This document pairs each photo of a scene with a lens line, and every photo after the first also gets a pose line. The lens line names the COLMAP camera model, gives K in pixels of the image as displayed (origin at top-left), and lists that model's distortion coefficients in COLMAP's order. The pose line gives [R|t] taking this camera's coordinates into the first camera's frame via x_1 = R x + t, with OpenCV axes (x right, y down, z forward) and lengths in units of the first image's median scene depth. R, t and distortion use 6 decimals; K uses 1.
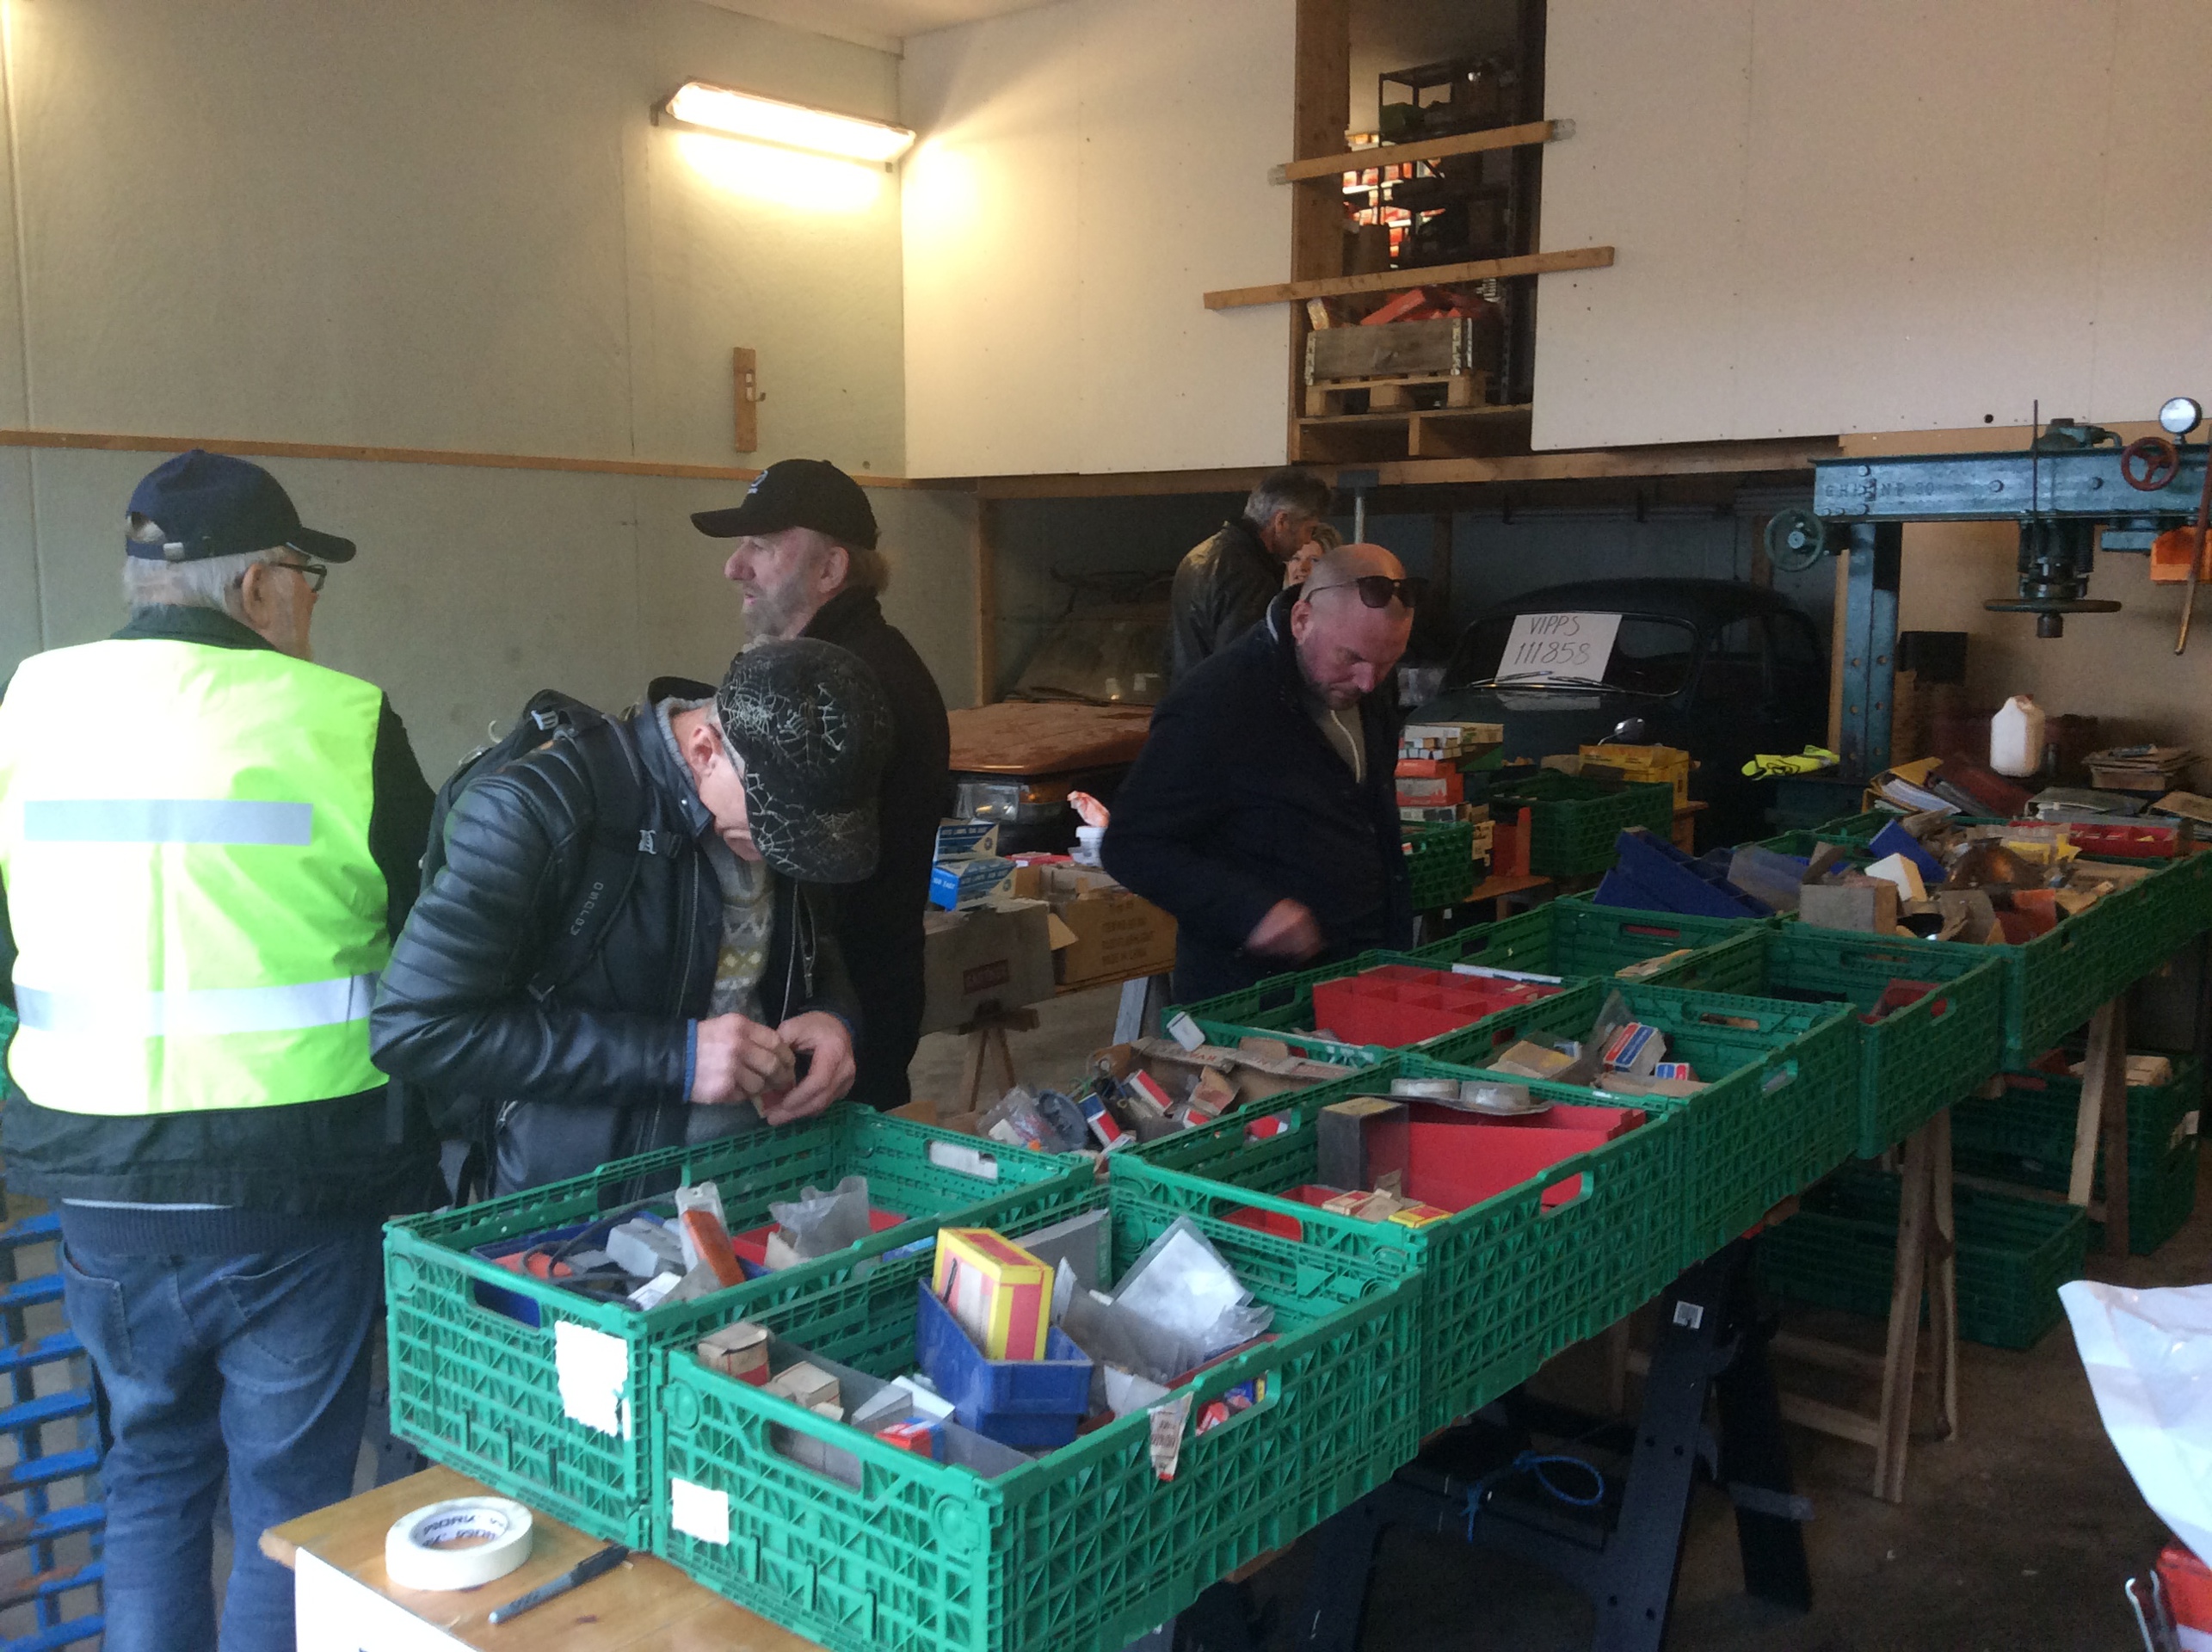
lens RADIAL K [[2040.8, 0, 1106.0], [0, 2040.8, 826.0], [0, 0, 1]] dist [0.000333, 0.000662]
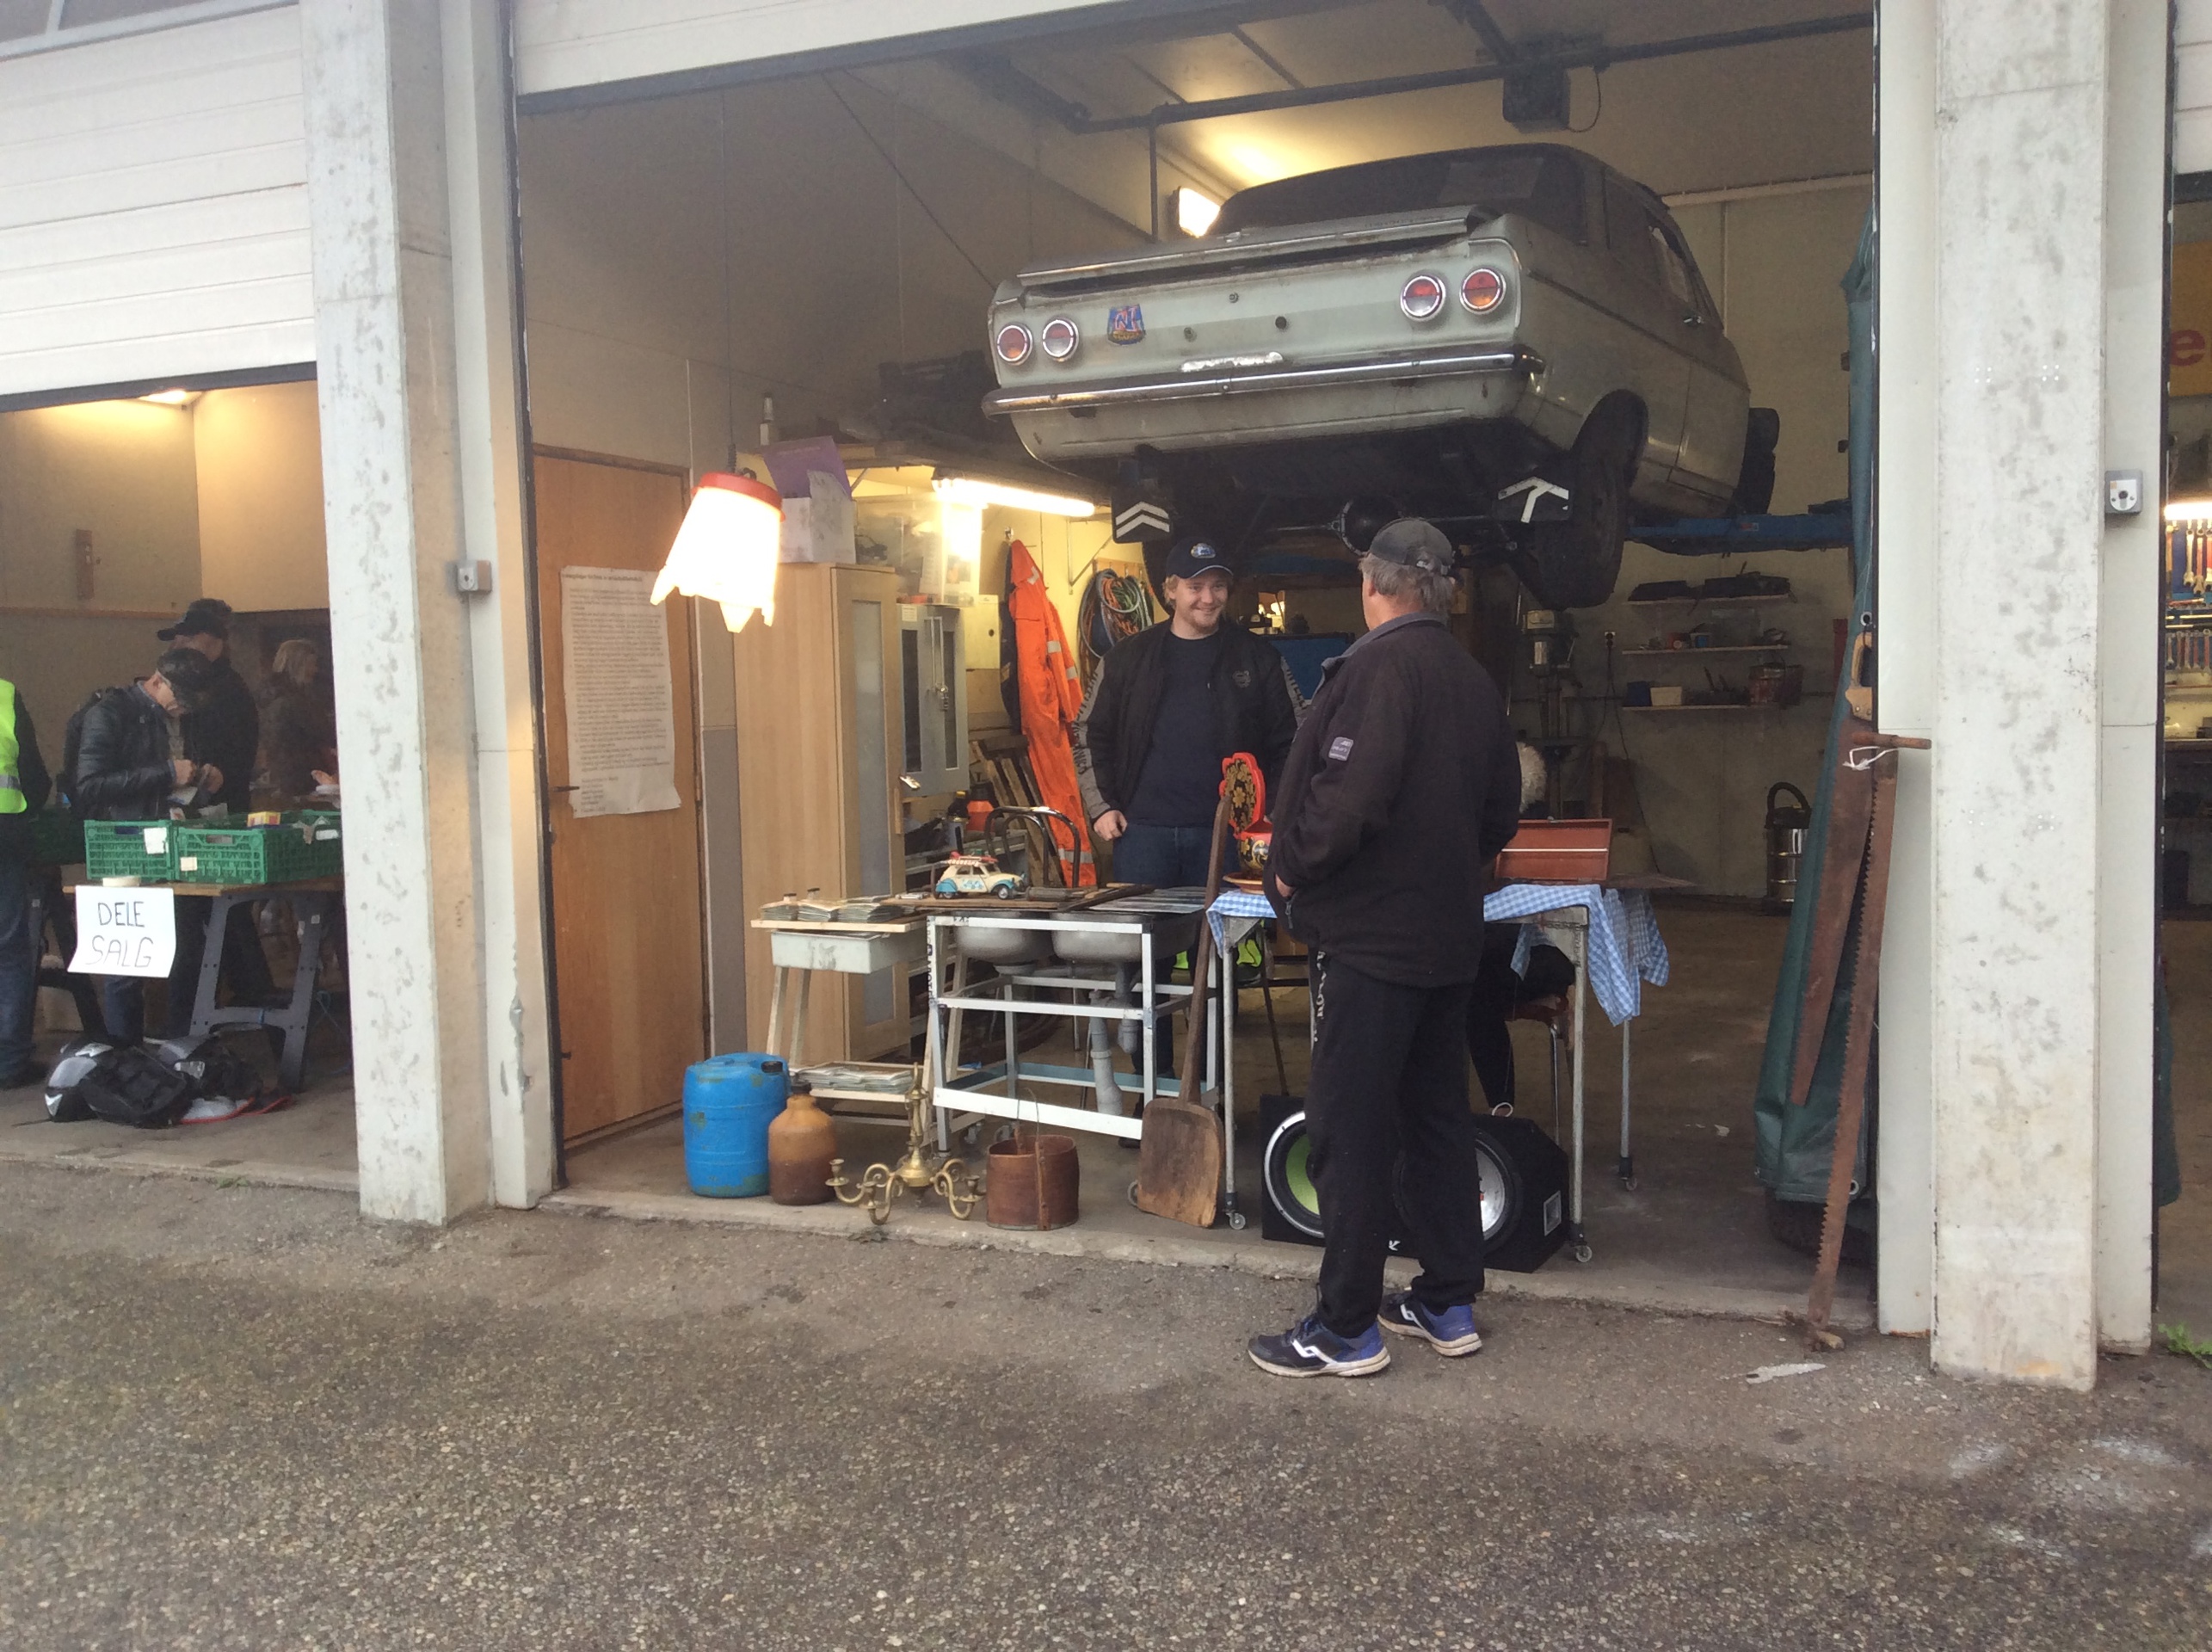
lens RADIAL K [[2060.0, 0, 1106.0], [0, 2060.0, 826.0], [0, 0, 1]] dist [-0.002819, -0.005585]
pose [[0.947846, -0.047935, 0.315103, 0.233770], [0.067684, 0.996349, -0.052027, 0.563224], [-0.311459, 0.070640, 0.947630, -3.291579]]
